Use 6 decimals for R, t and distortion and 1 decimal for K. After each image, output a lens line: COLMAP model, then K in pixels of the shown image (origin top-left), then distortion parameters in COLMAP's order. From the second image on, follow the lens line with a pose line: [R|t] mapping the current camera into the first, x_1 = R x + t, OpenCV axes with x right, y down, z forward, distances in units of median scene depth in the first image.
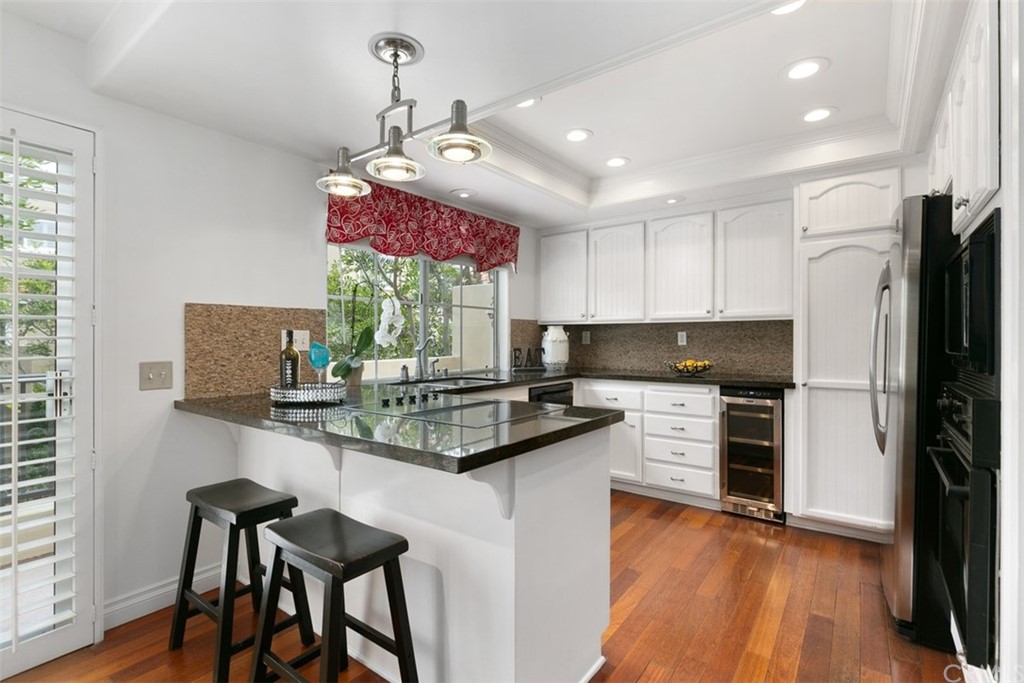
lens RADIAL K [[471.6, 0, 507.3], [0, 471.6, 338.6], [0, 0, 1]] dist [-0.002715, 0.000033]
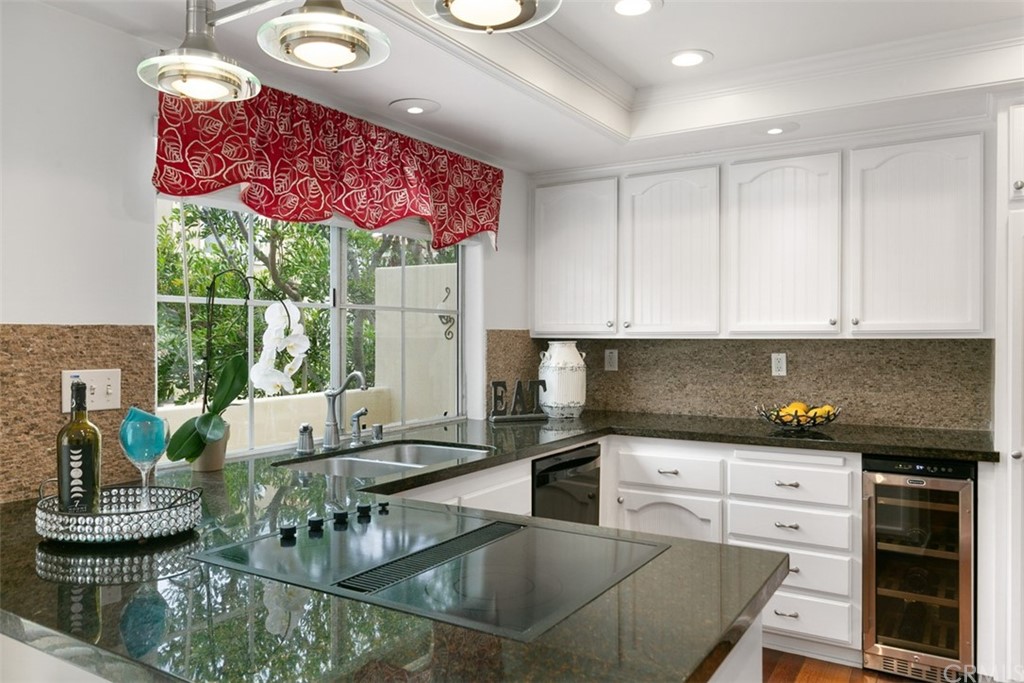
lens RADIAL K [[729.7, 0, 505.3], [0, 729.7, 344.4], [0, 0, 1]] dist [-0.004063, 0.000461]
pose [[0.995908, -0.000078, 0.090376, -0.064557], [-0.000673, 0.999965, 0.008283, -0.040151], [-0.090374, -0.008310, 0.995873, 0.149456]]
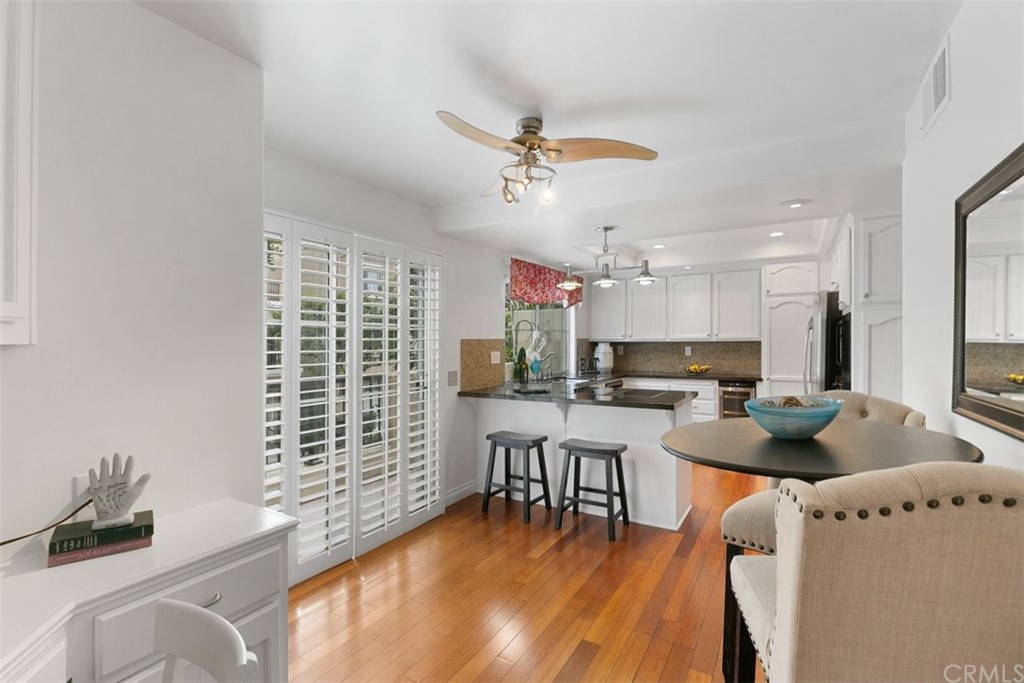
lens RADIAL K [[459.9, 0, 511.1], [0, 459.9, 345.8], [0, 0, 1]] dist [-0.000001, -0.000075]
pose [[0.994448, -0.007361, 0.104972, -0.451087], [0.006250, 0.999921, 0.010905, -0.045664], [-0.105044, -0.010188, 0.994415, -0.545825]]
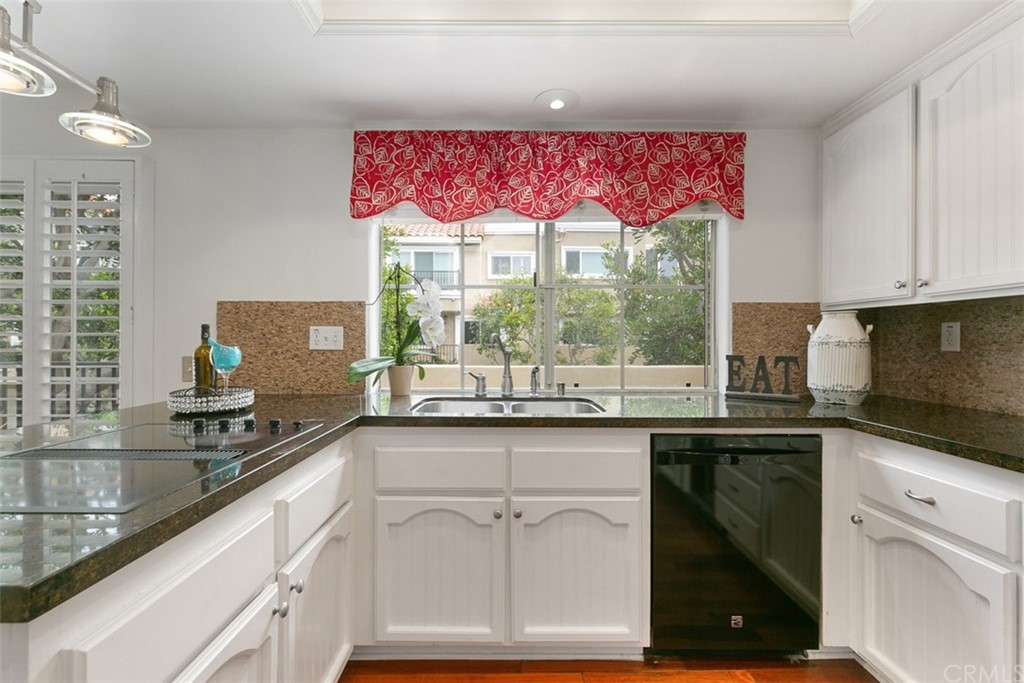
lens RADIAL K [[459.9, 0, 510.1], [0, 459.9, 339.8], [0, 0, 1]] dist [-0.000001, -0.000075]
pose [[0.615423, 0.004300, -0.788185, 0.349708], [-0.005414, 0.999985, 0.001228, 0.003732], [0.788178, 0.003511, 0.615437, 0.587069]]
